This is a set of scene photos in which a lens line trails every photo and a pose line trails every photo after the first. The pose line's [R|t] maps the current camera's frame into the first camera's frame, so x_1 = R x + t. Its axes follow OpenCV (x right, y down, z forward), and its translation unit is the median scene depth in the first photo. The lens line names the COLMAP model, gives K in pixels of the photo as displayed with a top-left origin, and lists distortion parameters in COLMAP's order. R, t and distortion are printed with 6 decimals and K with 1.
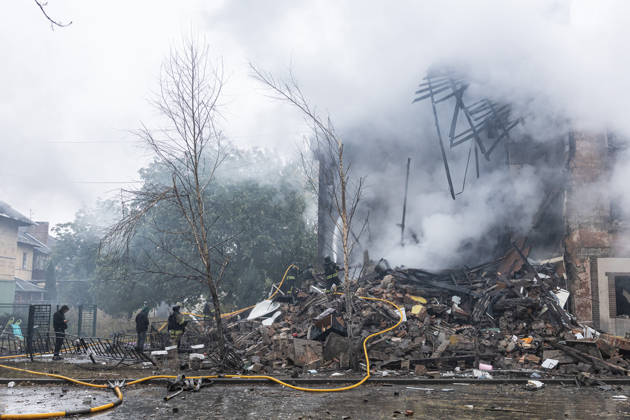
lens RADIAL K [[601.0, 0, 318.2], [0, 601.0, 210.8], [0, 0, 1]] dist [0.015045, -0.009208]
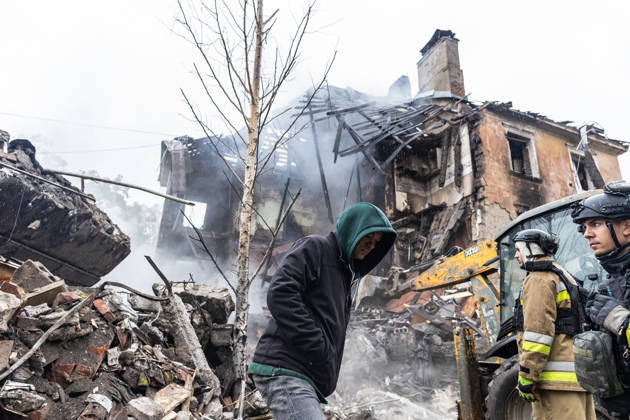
lens RADIAL K [[432.6, 0, 313.8], [0, 432.6, 211.3], [0, 0, 1]] dist [-0.001270, -0.004851]
pose [[0.931798, 0.146384, 0.332151, -0.005237], [-0.074598, 0.972769, -0.219443, 0.119907], [-0.355229, 0.179699, 0.917344, 0.532257]]
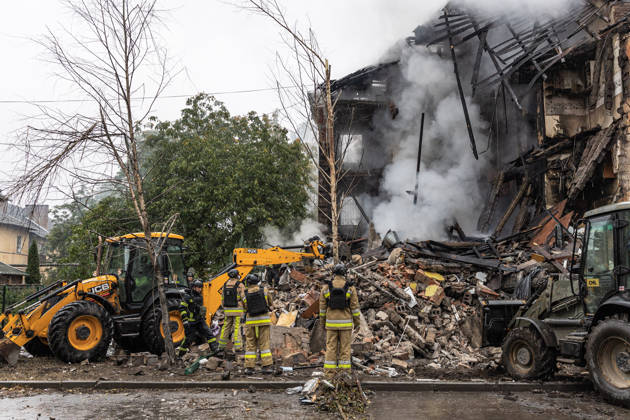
lens RADIAL K [[598.2, 0, 315.0], [0, 598.2, 210.0], [0, 0, 1]] dist [0.009078, -0.006012]
pose [[0.999346, -0.006440, -0.035577, 0.036189], [0.007074, 0.999818, 0.017725, 0.041901], [0.035457, -0.017966, 0.999210, 0.191503]]
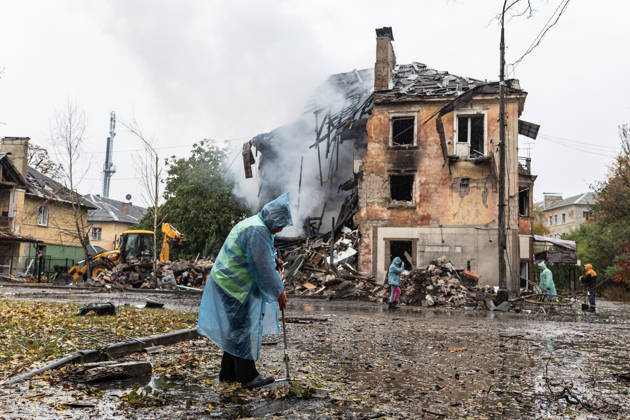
lens RADIAL K [[598.2, 0, 315.0], [0, 598.2, 210.0], [0, 0, 1]] dist [0.009078, -0.006012]
pose [[0.956716, -0.008547, -0.290899, 0.724005], [0.015692, 0.999630, 0.022235, 0.004988], [0.290601, -0.025837, 0.956495, -0.360087]]
